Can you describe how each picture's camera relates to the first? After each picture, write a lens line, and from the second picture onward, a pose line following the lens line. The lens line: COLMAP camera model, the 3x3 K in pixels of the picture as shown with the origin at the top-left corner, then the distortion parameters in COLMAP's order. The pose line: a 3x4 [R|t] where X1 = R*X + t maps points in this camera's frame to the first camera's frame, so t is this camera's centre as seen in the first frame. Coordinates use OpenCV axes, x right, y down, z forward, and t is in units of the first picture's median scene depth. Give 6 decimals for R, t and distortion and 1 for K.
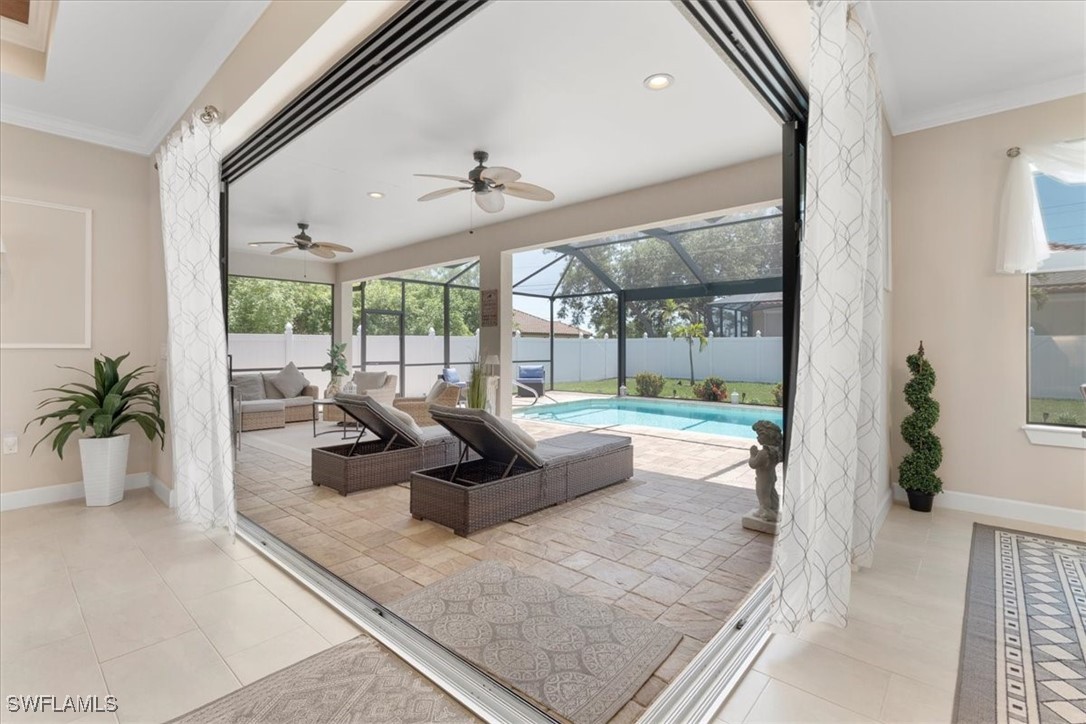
lens RADIAL K [[486.1, 0, 541.8], [0, 486.1, 353.5], [0, 0, 1]] dist [-0.001635, 0.000895]
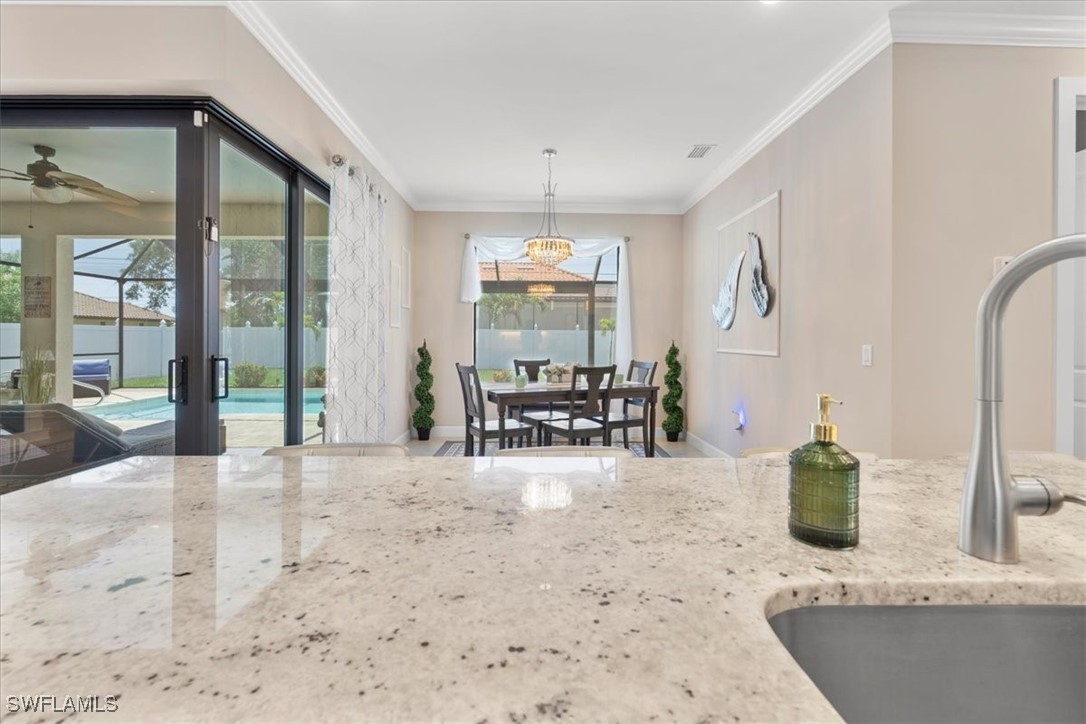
lens RADIAL K [[486.1, 0, 538.1], [0, 486.1, 333.8], [0, 0, 1]] dist [-0.001635, 0.000895]
pose [[0.737739, 0.004523, 0.675071, -0.019248], [0.005068, 0.999912, -0.012238, -0.006407], [-0.675067, 0.012449, 0.737651, -0.153328]]
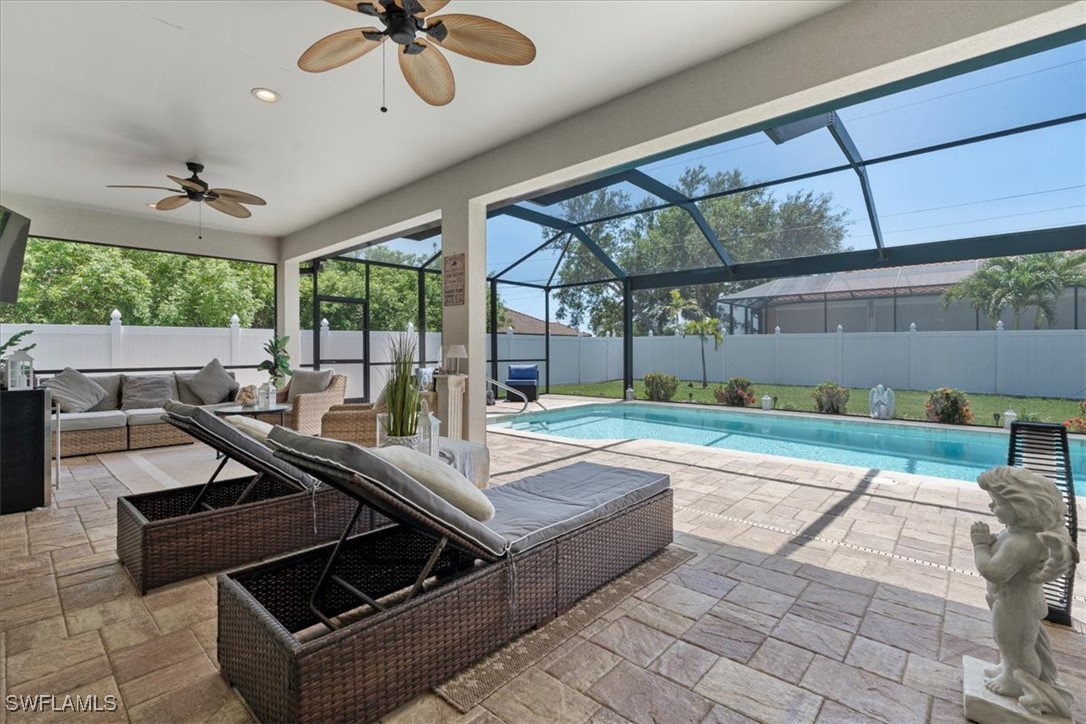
lens RADIAL K [[486.1, 0, 550.6], [0, 486.1, 358.2], [0, 0, 1]] dist [-0.001635, 0.000895]
pose [[0.999792, -0.000813, 0.020387, 0.011433], [0.000746, 0.999994, 0.003273, 0.011203], [-0.020390, -0.003257, 0.999787, 0.159164]]
